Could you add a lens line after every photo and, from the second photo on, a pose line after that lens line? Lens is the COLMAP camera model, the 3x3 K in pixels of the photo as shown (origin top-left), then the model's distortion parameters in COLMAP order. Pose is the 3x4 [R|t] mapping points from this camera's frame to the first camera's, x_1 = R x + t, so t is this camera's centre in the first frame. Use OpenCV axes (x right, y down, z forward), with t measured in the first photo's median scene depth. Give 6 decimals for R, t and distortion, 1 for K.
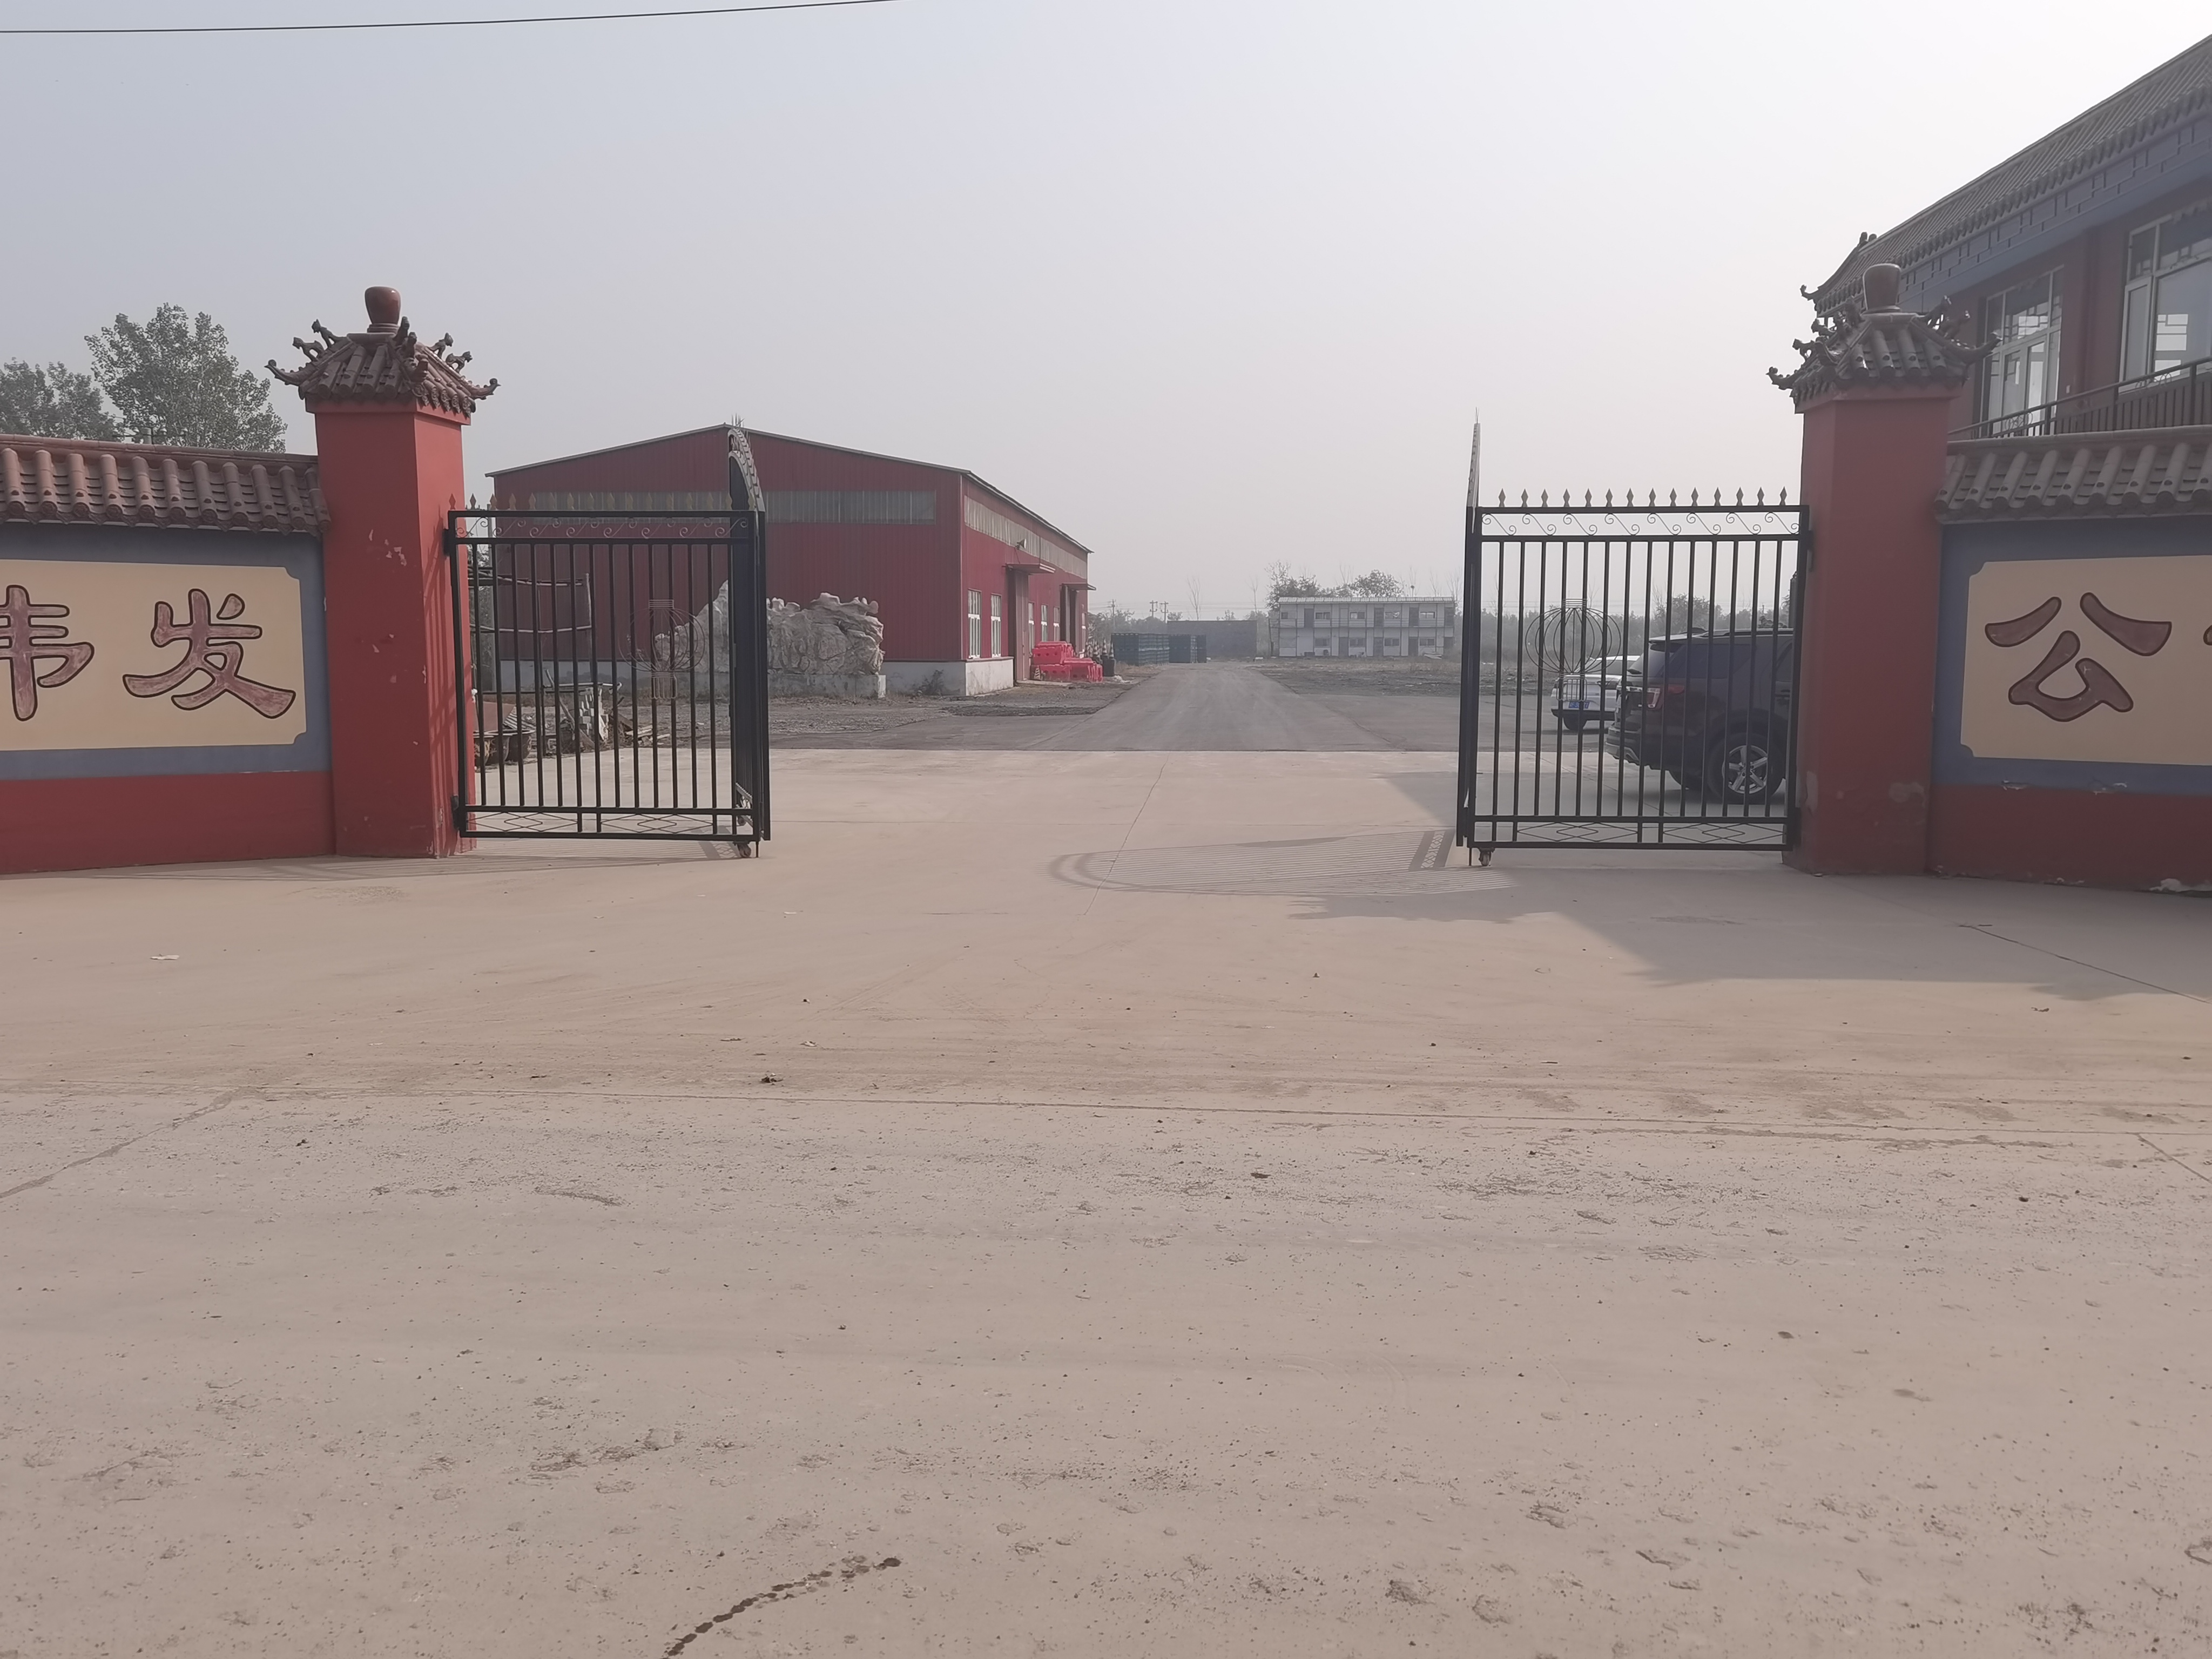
lens RADIAL K [[1766.3, 0, 1106.6], [0, 1766.3, 830.4], [0, 0, 1]] dist [0.016261, -0.000264]
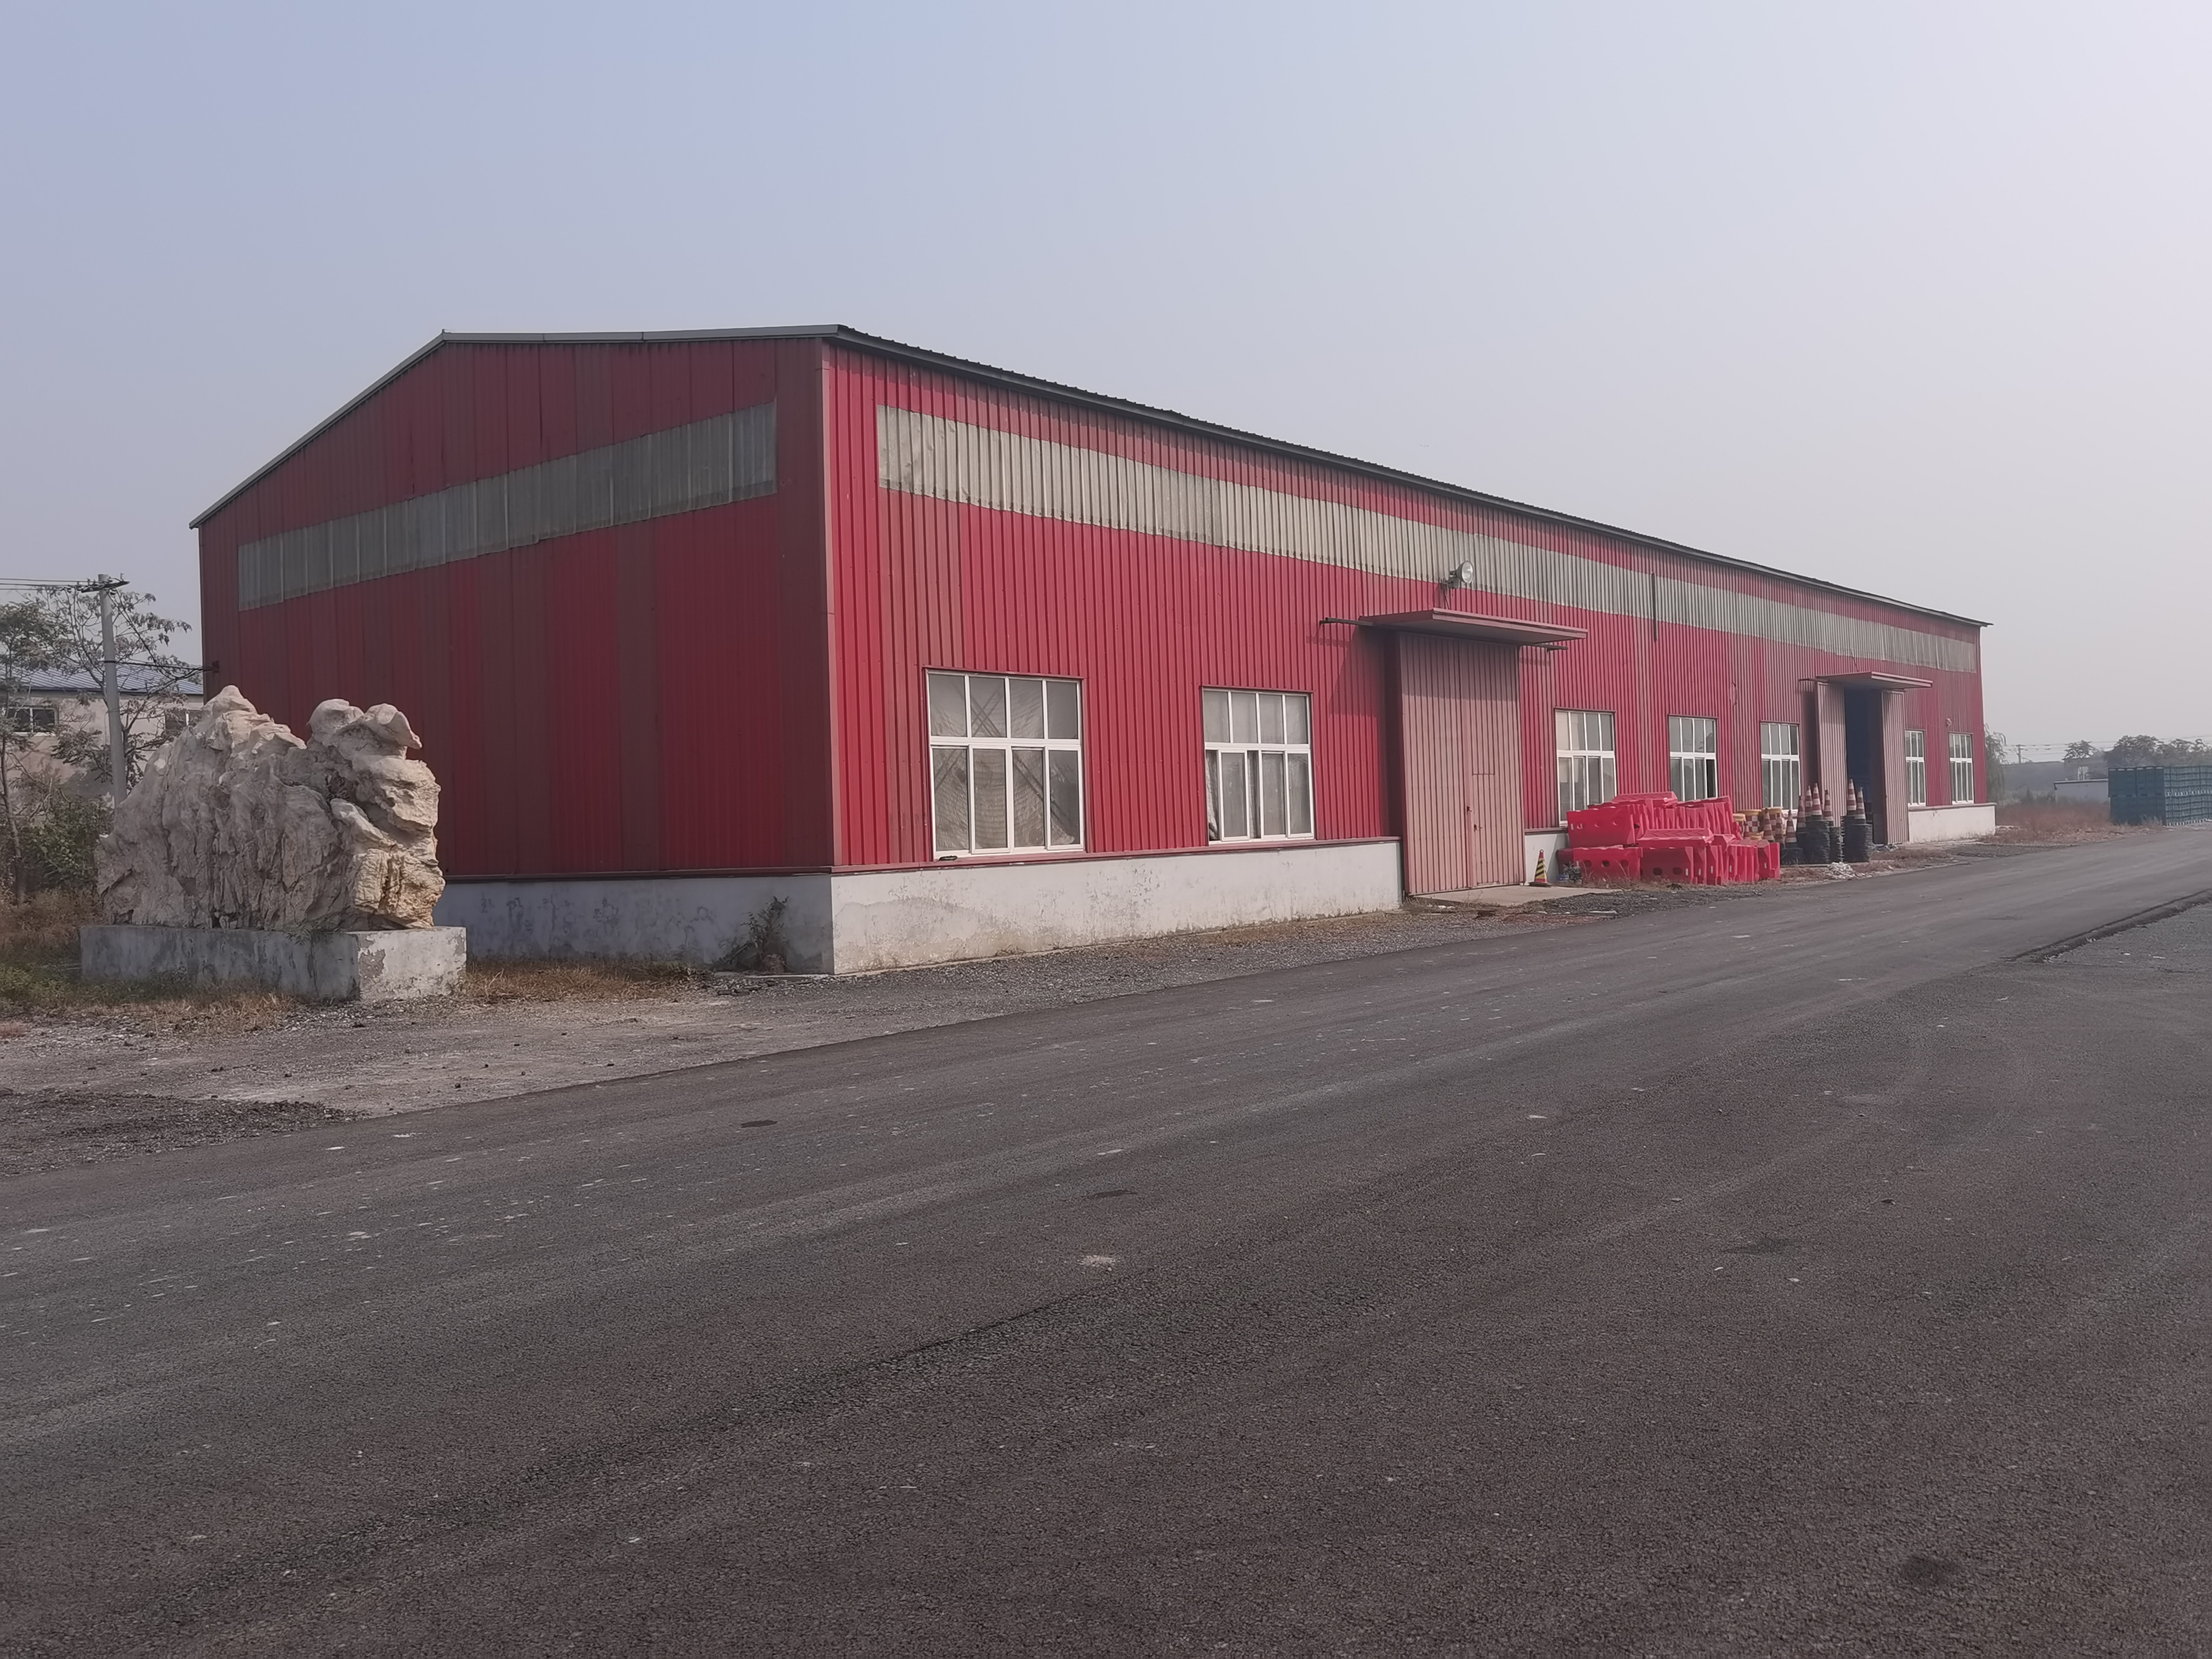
lens RADIAL K [[1766.3, 0, 1110.7], [0, 1766.3, 832.6], [0, 0, 1]] dist [0.016261, -0.000264]
pose [[0.816470, -0.028591, -0.576680, 0.051890], [-0.023976, 0.996233, -0.083338, -0.024594], [0.576890, 0.081870, 0.812709, 0.243023]]
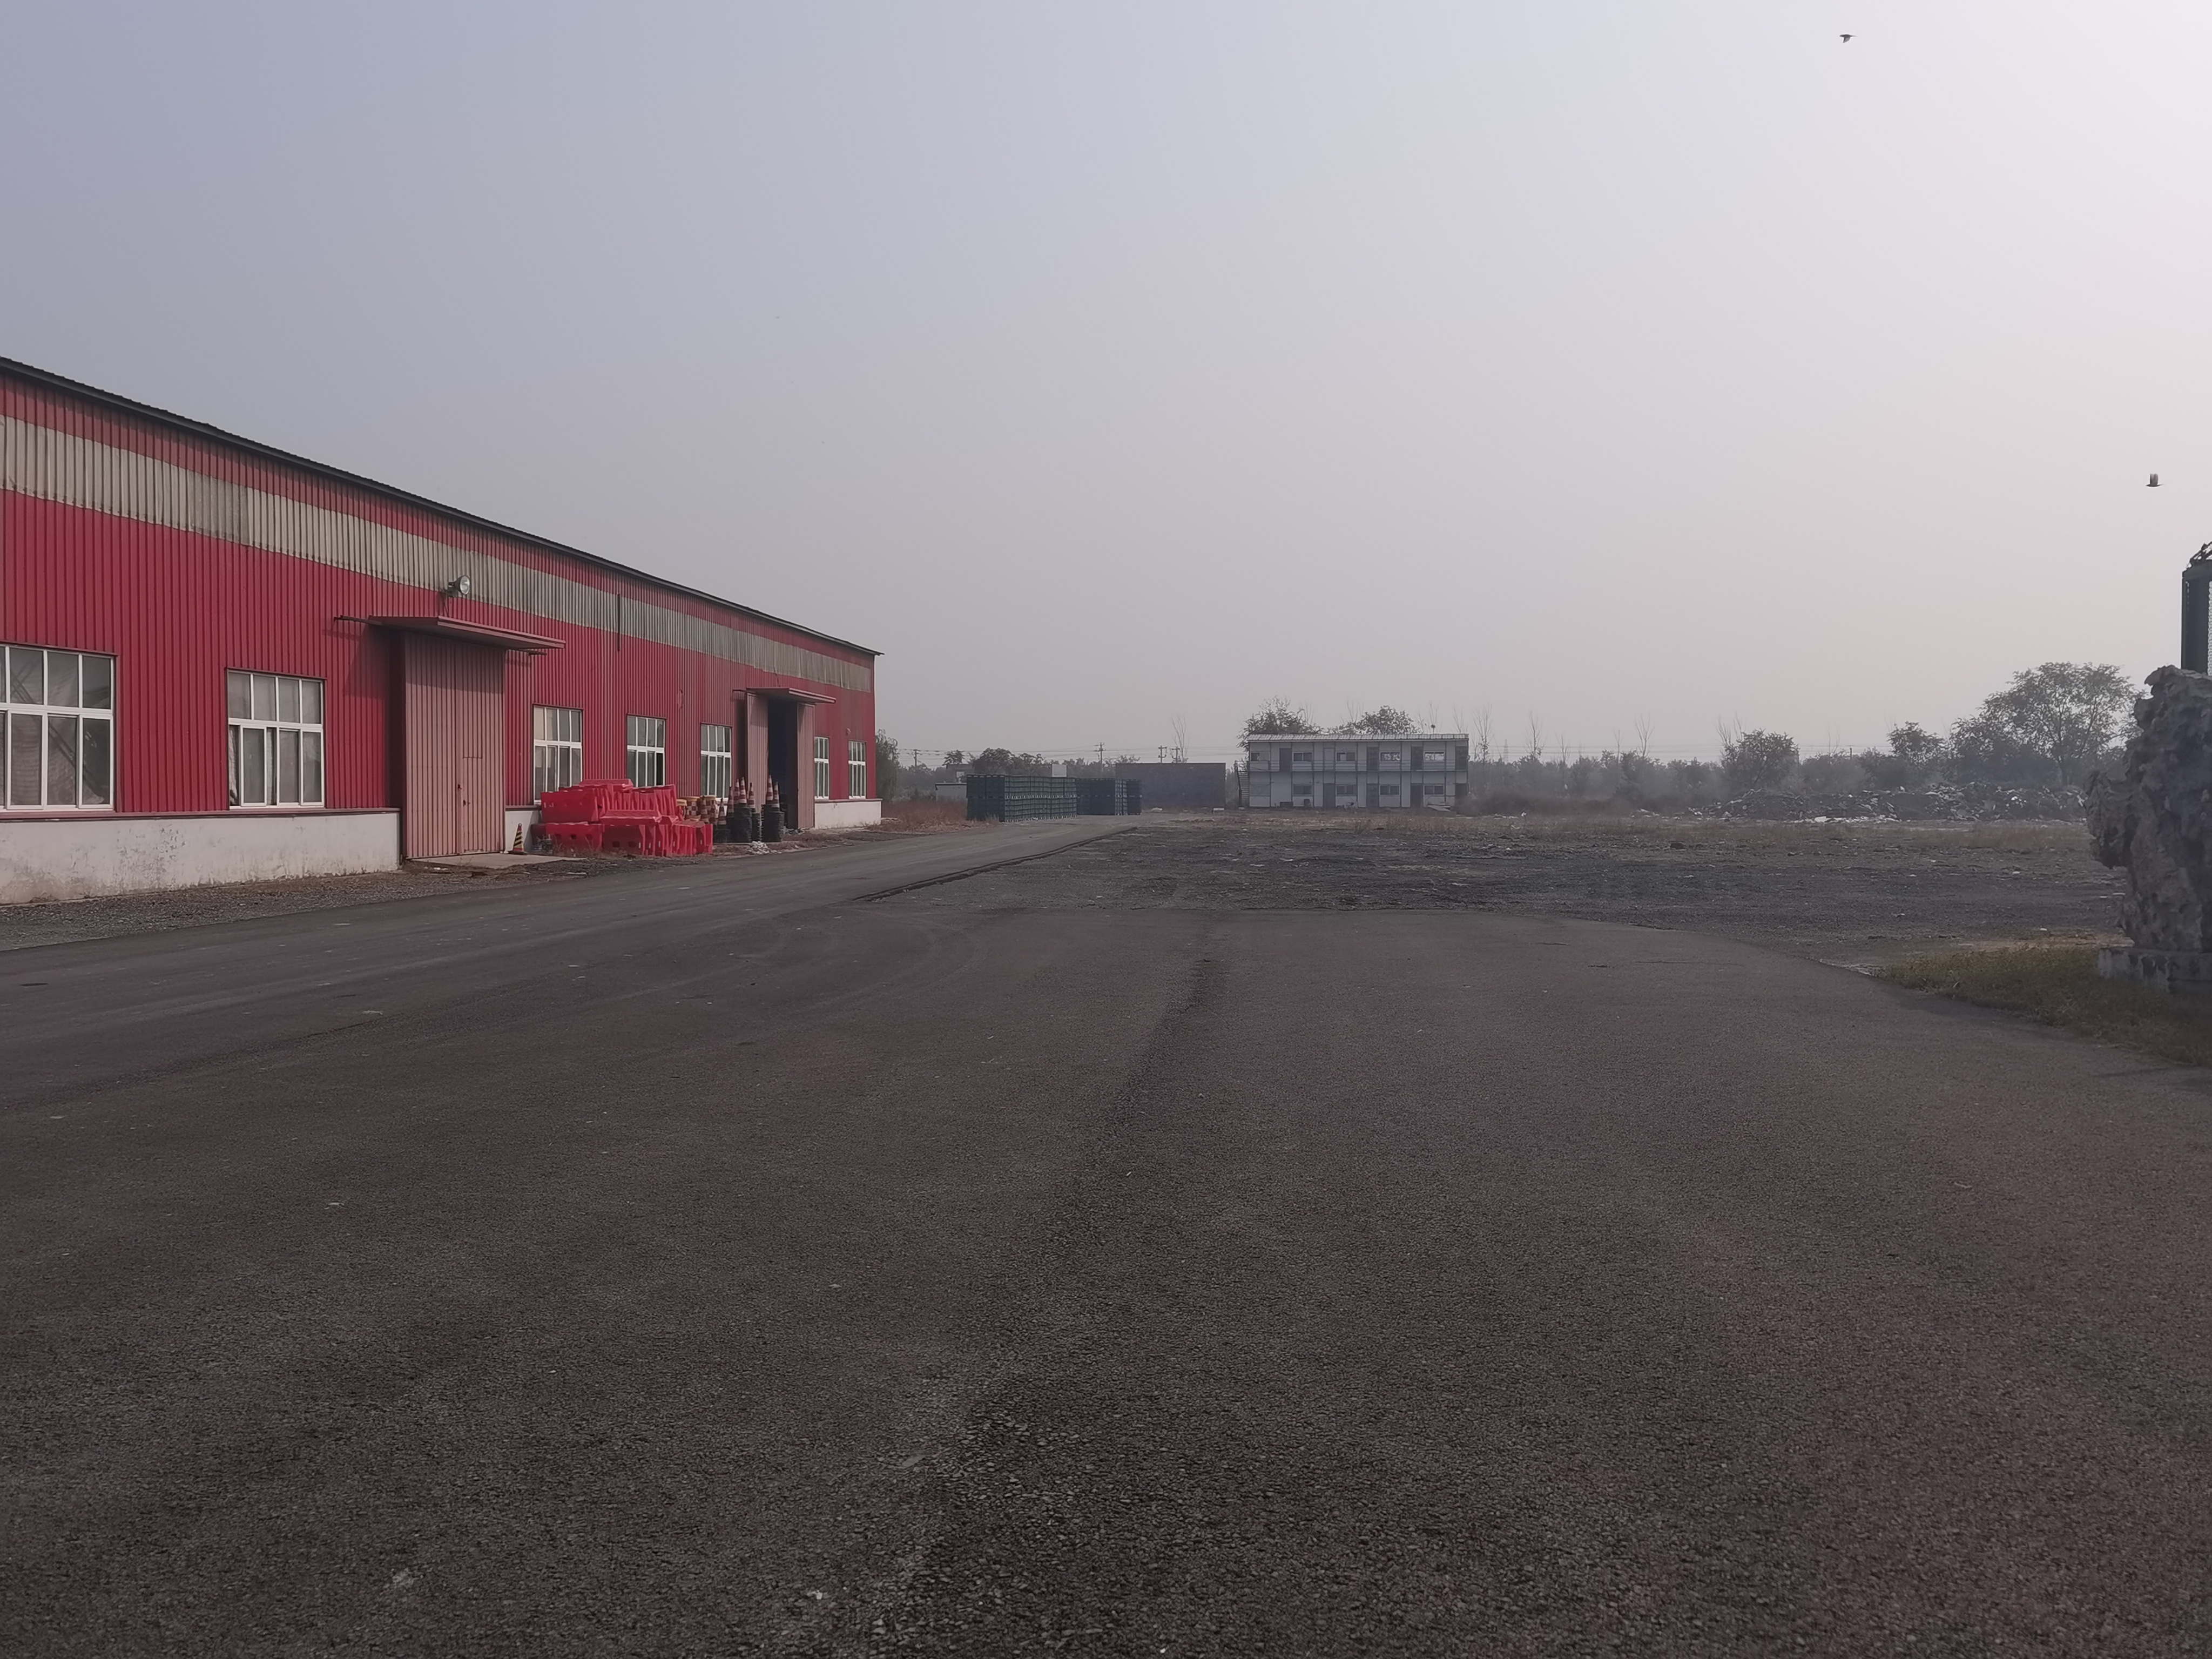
lens RADIAL K [[1766.3, 0, 1106.0], [0, 1766.3, 822.9], [0, 0, 1]] dist [0.016261, -0.000264]
pose [[0.999361, 0.003535, -0.035579, 0.062062], [-0.006668, 0.996069, -0.088328, -0.020597], [0.035127, 0.088509, 0.995456, 0.204573]]
